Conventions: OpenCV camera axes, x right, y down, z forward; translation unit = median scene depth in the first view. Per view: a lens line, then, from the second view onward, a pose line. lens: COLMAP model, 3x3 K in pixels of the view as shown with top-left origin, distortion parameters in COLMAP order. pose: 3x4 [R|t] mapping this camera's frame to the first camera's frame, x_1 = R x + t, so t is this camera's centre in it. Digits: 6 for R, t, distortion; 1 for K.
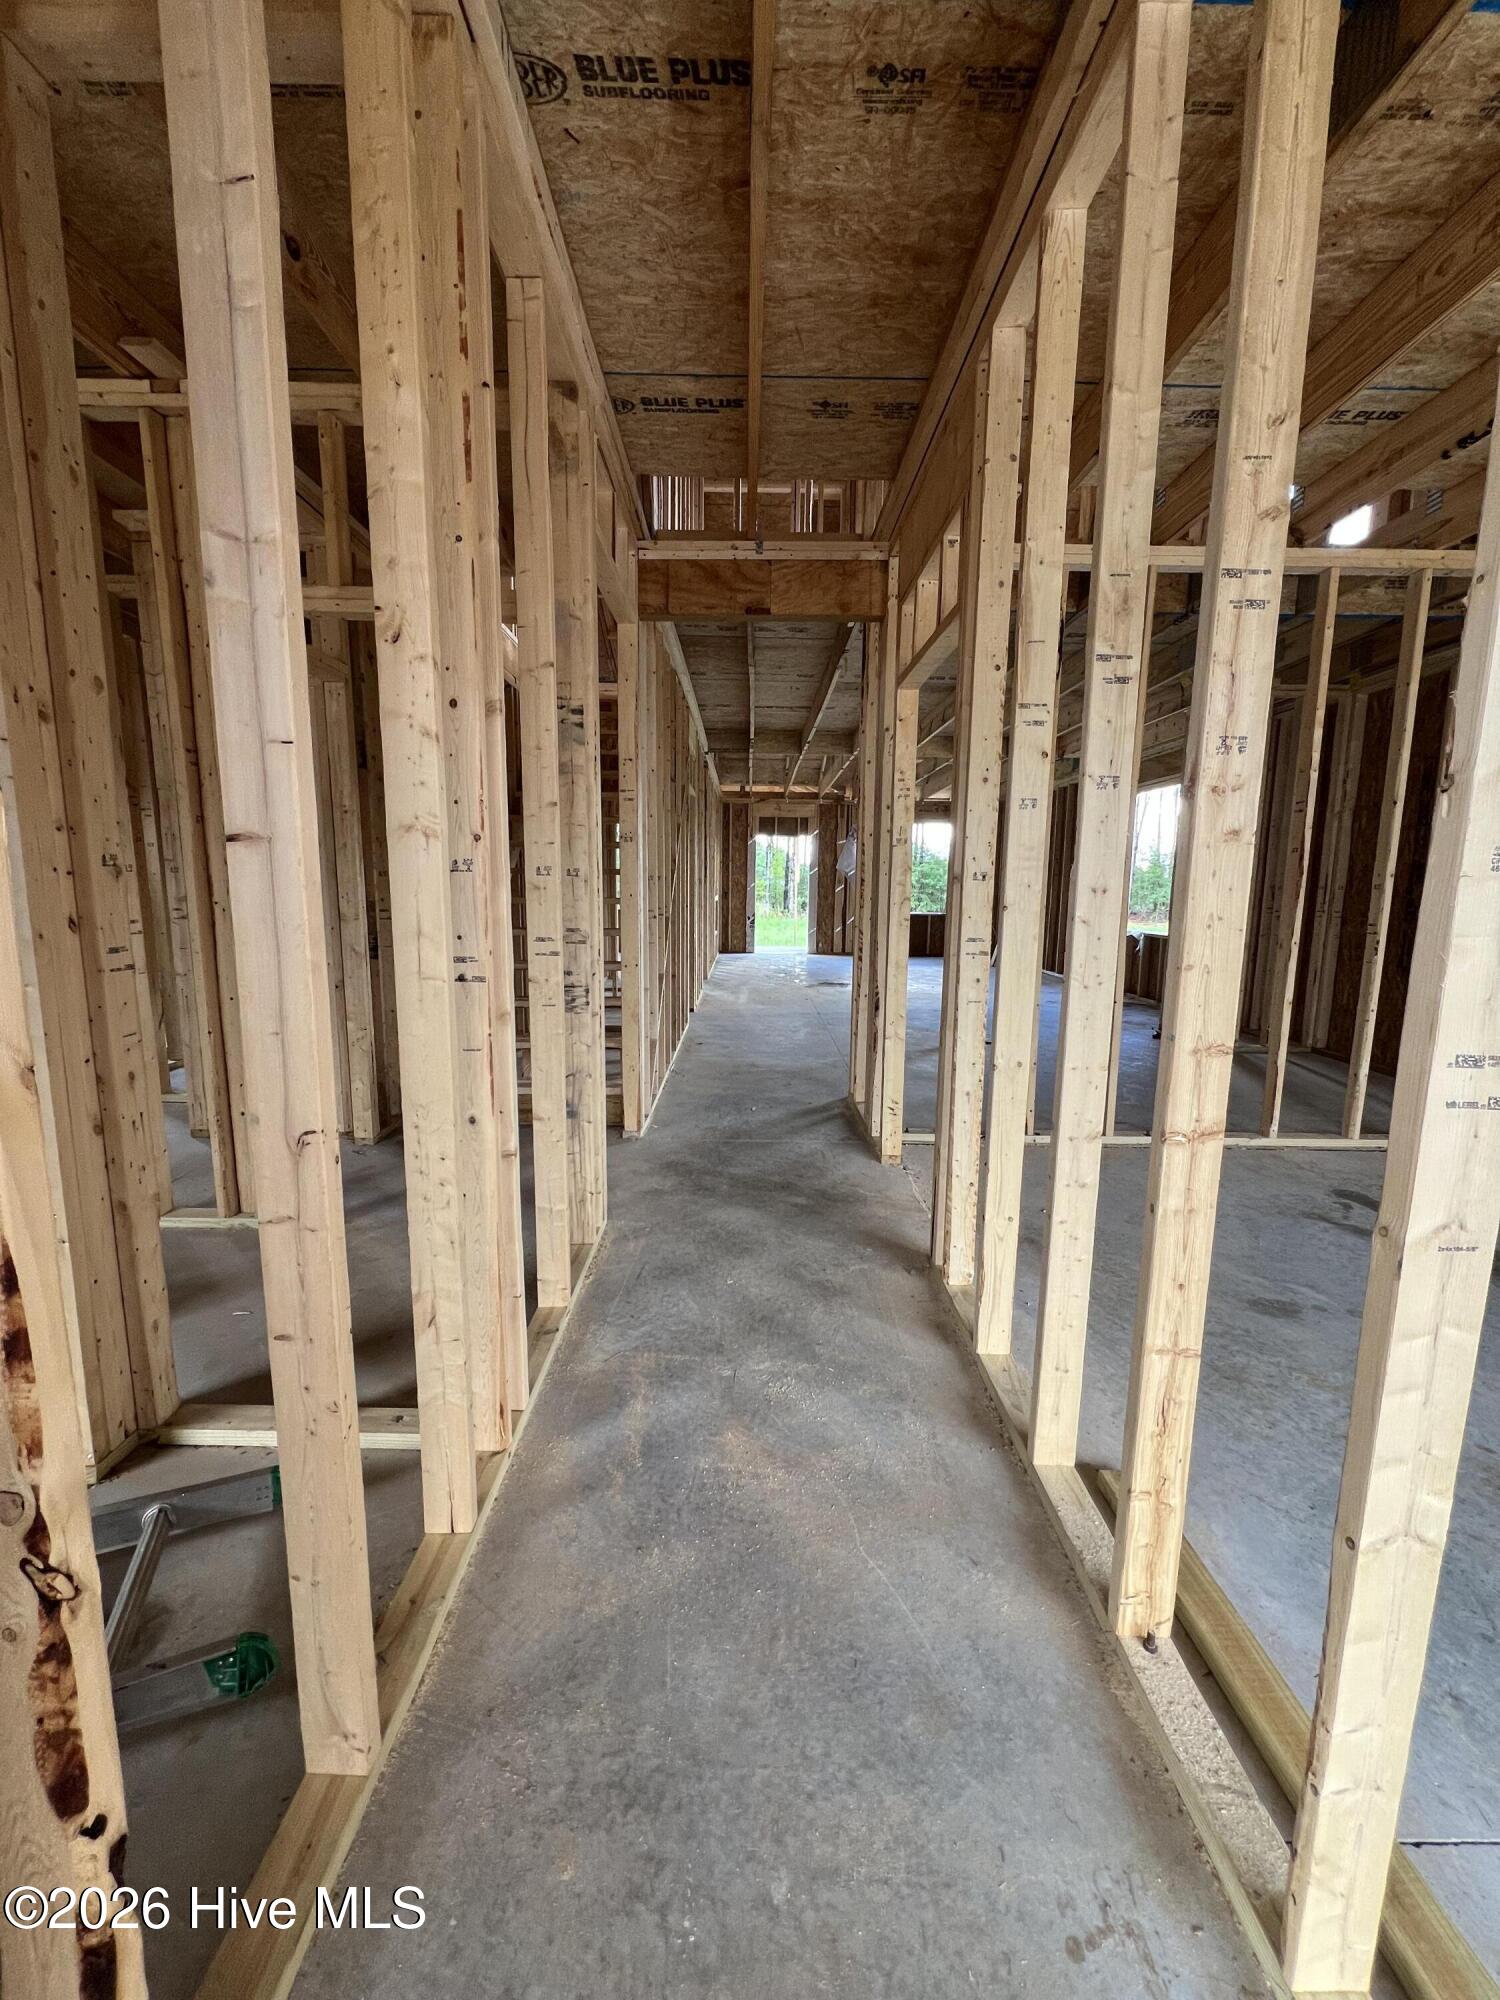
lens RADIAL K [[797.5, 0, 750.0], [0, 797.5, 1000.0], [0, 0, 1]] dist [0.000338, 0.000229]
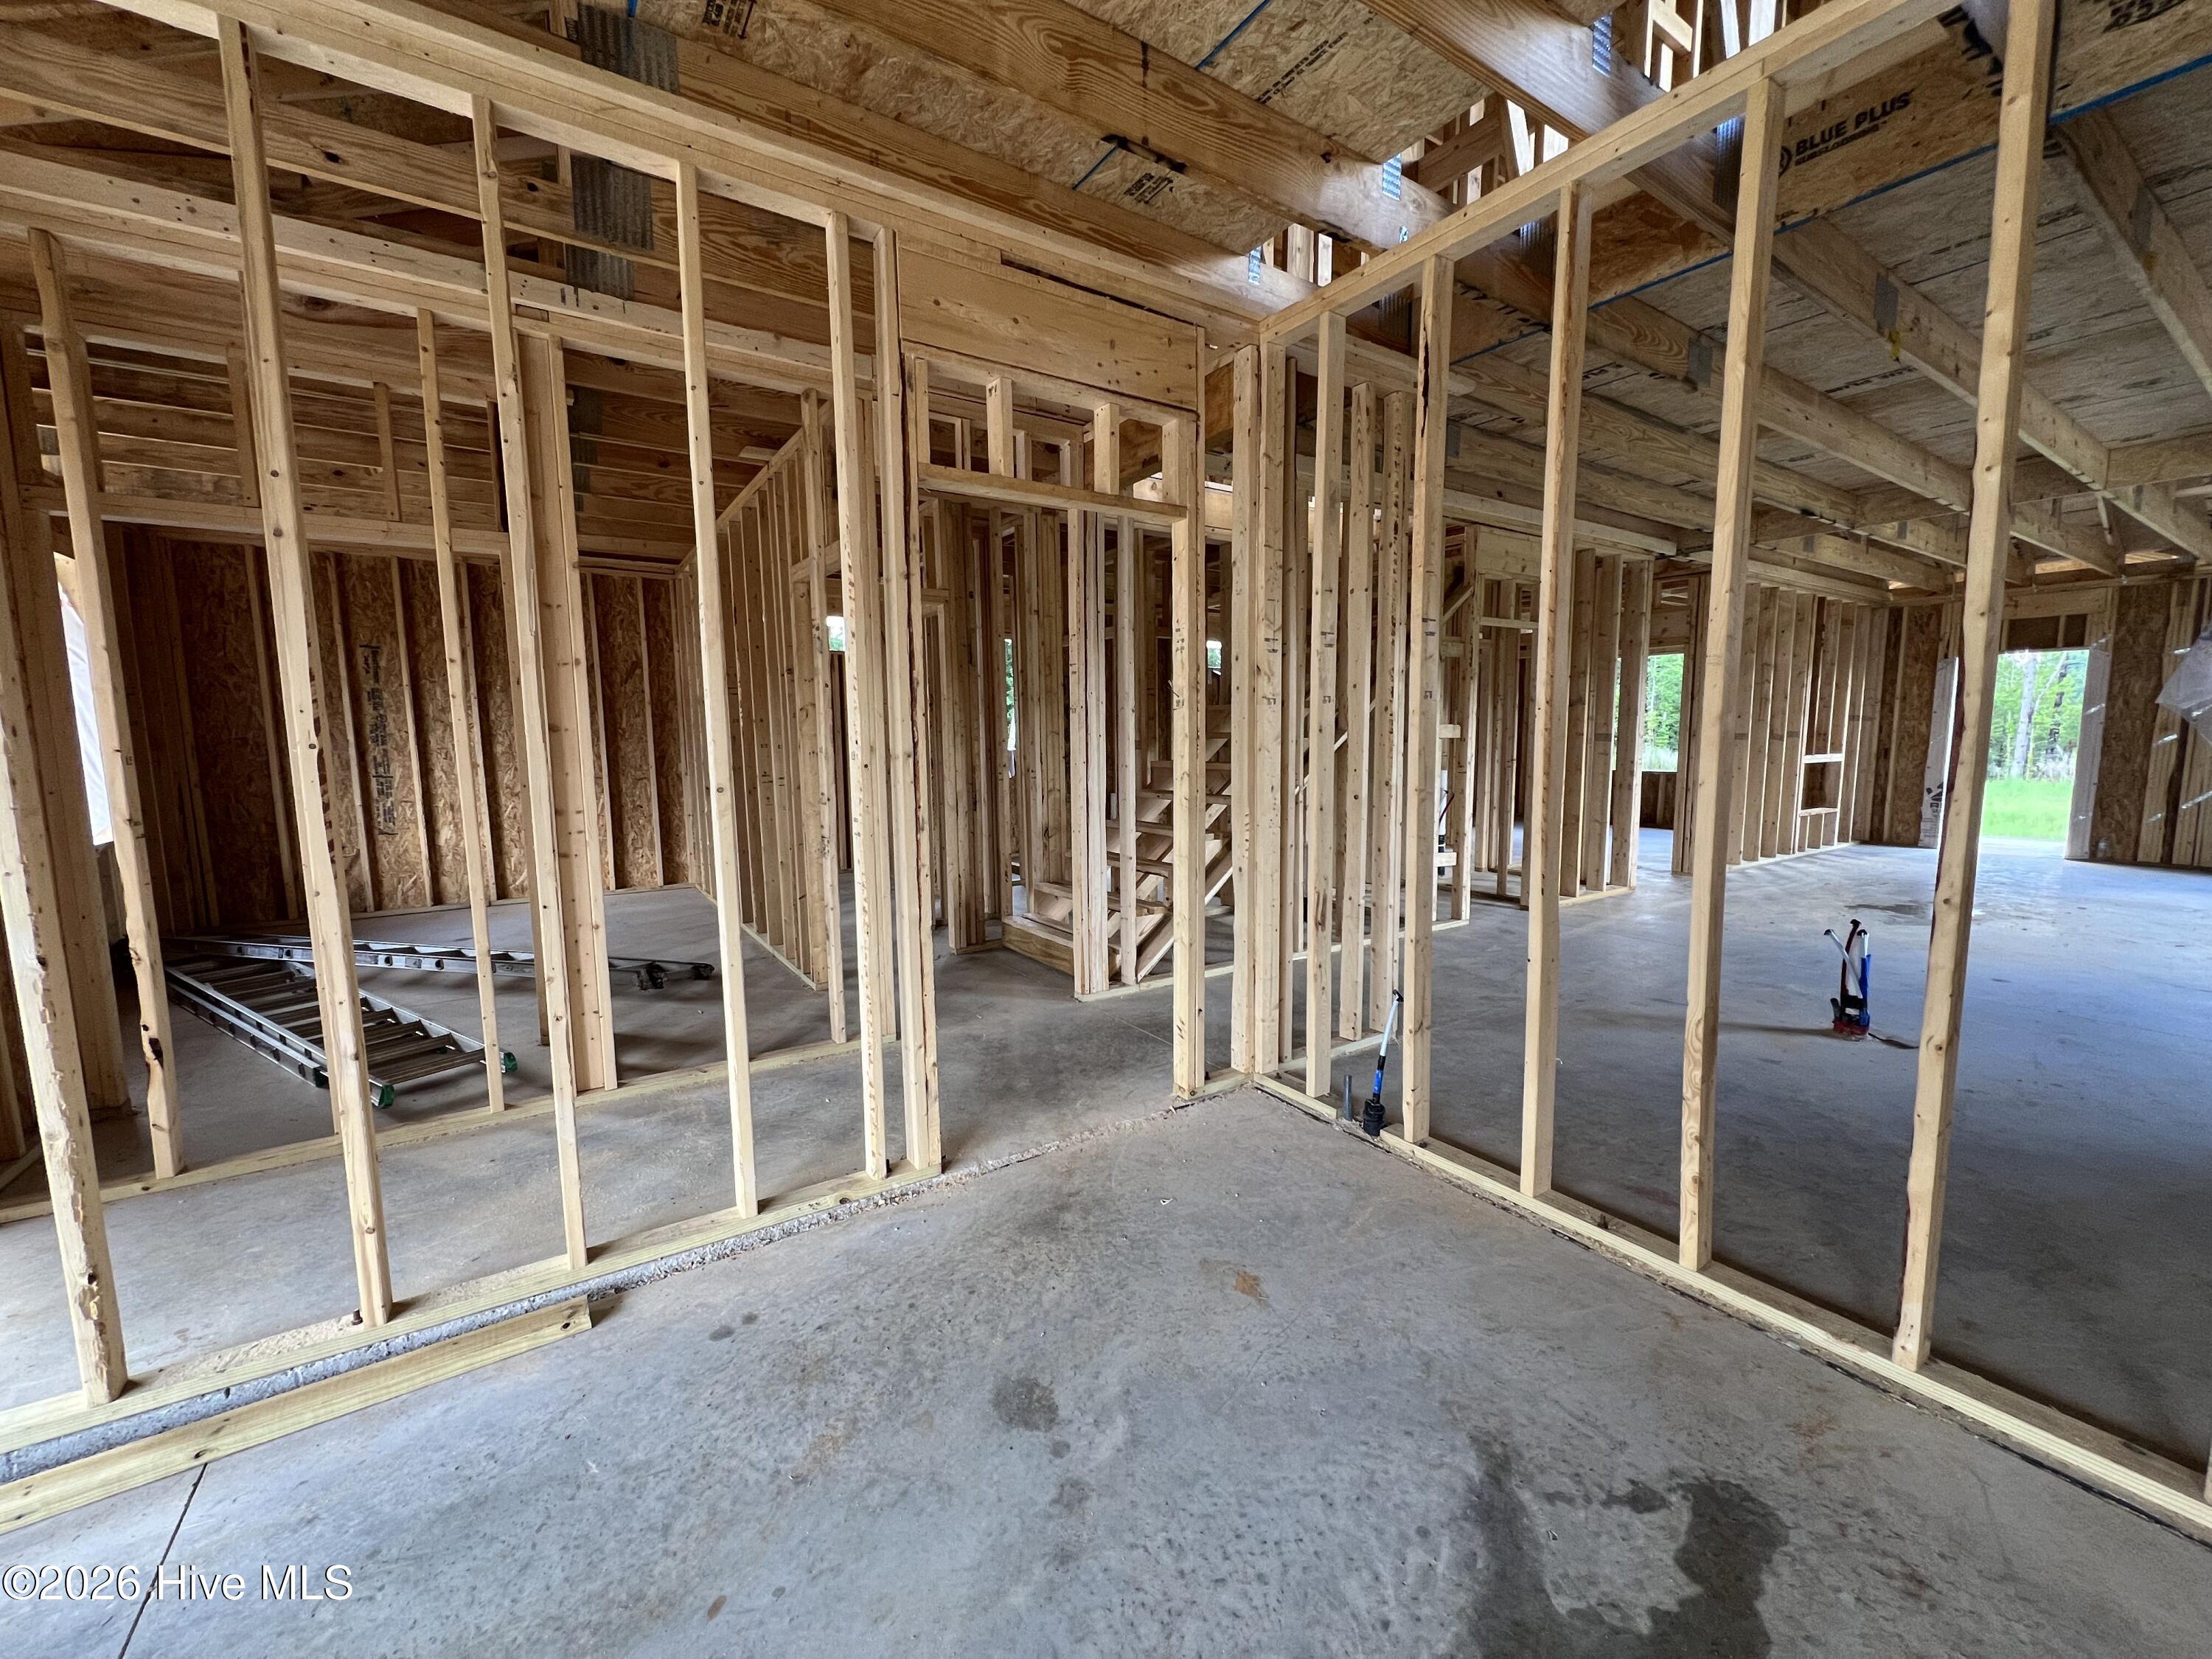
lens RADIAL K [[876.7, 0, 1102.9], [0, 876.7, 831.4], [0, 0, 1]] dist [-0.001808, -0.000102]
pose [[0.540609, 0.072251, -0.838165, 0.224754], [-0.103706, 0.994430, 0.018831, -0.019026], [0.834857, 0.076743, 0.545091, 0.110059]]
